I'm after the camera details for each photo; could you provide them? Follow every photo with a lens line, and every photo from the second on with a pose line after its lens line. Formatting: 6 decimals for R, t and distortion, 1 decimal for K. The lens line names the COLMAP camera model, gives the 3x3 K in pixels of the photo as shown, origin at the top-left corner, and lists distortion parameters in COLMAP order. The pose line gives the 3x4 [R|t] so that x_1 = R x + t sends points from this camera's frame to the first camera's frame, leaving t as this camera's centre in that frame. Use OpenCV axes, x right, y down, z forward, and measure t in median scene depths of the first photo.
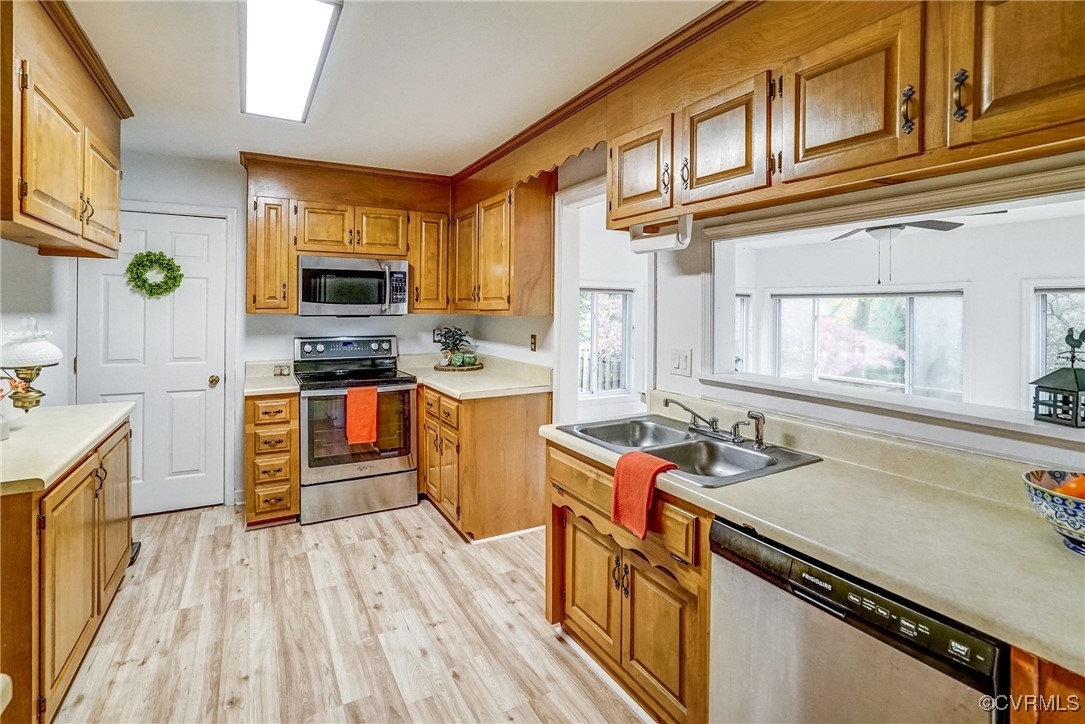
lens RADIAL K [[526.5, 0, 527.9], [0, 526.5, 311.1], [0, 0, 1]] dist [-0.035291, 0.012356]
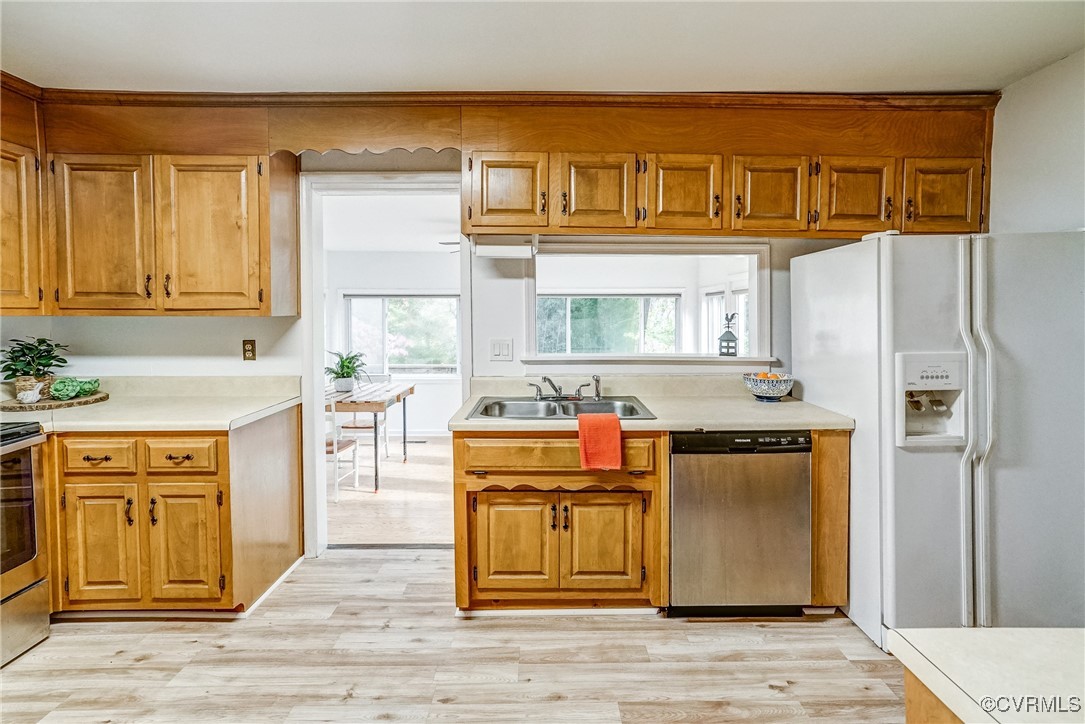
lens RADIAL K [[499.6, 0, 561.9], [0, 499.6, 326.7], [0, 0, 1]] dist [-0.011890, 0.008474]
pose [[0.457627, -0.035786, 0.888424, -0.475723], [0.008739, 0.999323, 0.035751, 0.002280], [-0.889101, -0.008597, 0.457630, 0.242113]]
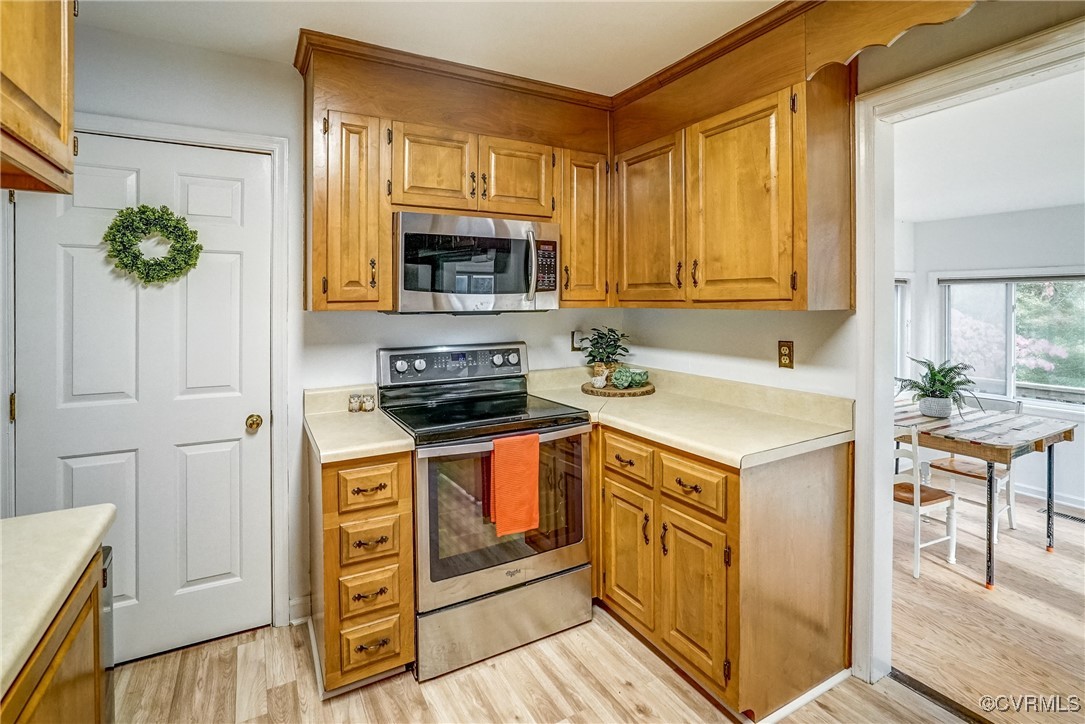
lens RADIAL K [[526.5, 0, 525.9], [0, 526.5, 303.7], [0, 0, 1]] dist [-0.035291, 0.012356]
pose [[0.999937, -0.010936, 0.002638, -0.309832], [0.010945, 0.999935, -0.003218, 0.001029], [-0.002603, 0.003247, 0.999991, 0.425397]]
